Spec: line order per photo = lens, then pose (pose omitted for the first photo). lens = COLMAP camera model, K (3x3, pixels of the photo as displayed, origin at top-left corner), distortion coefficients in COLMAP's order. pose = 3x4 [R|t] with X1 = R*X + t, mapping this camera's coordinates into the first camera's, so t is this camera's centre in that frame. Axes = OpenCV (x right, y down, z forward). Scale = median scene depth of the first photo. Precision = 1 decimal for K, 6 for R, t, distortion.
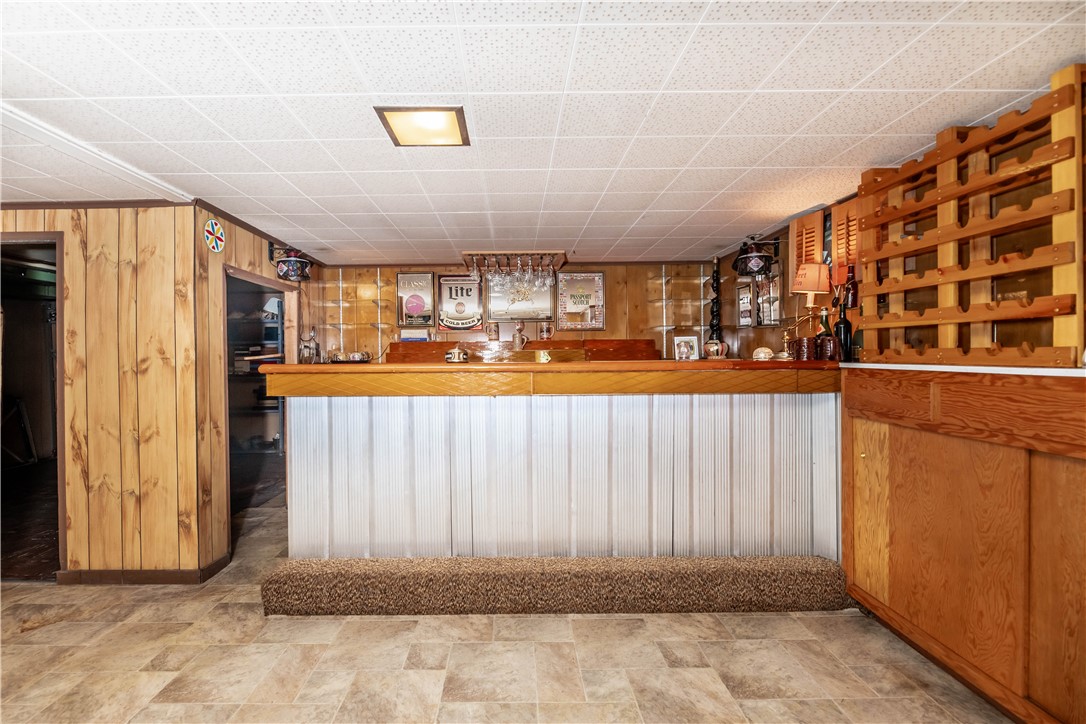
lens RADIAL K [[463.9, 0, 536.4], [0, 463.9, 358.0], [0, 0, 1]] dist [0.000479, -0.002866]
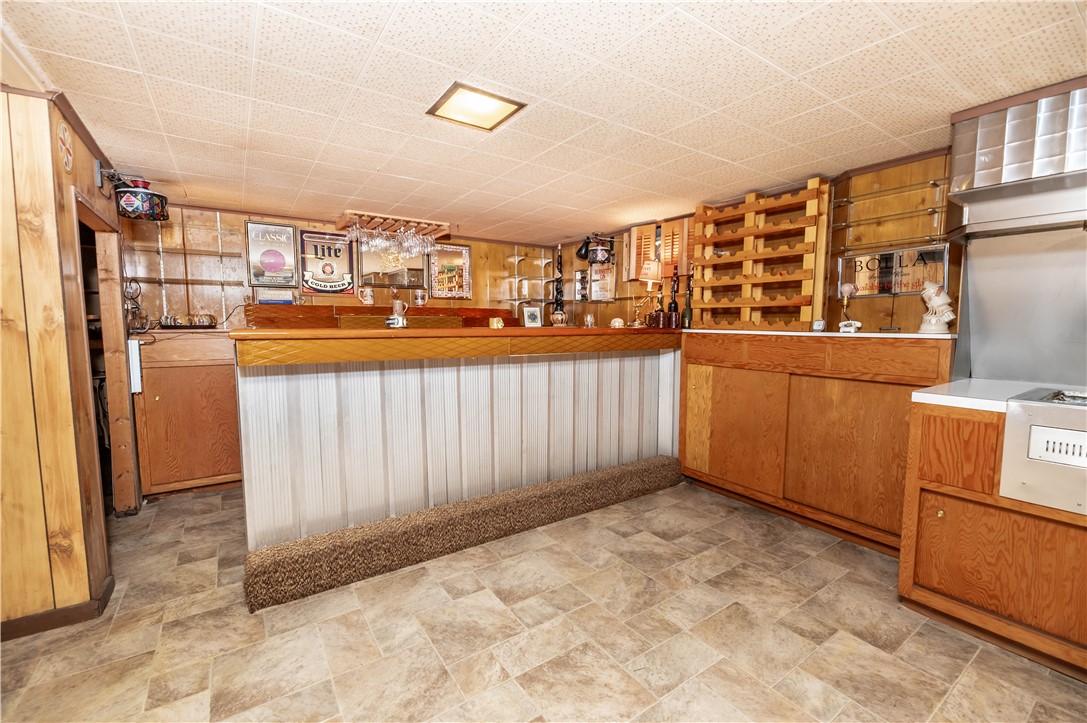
lens RADIAL K [[445.0, 0, 547.7], [0, 445.0, 359.8], [0, 0, 1]] dist [-0.000148, -0.002099]
pose [[0.829676, -0.035347, 0.557125, -0.566518], [-0.008000, 0.997138, 0.075178, 0.003960], [-0.558188, -0.066831, 0.827018, 0.012043]]
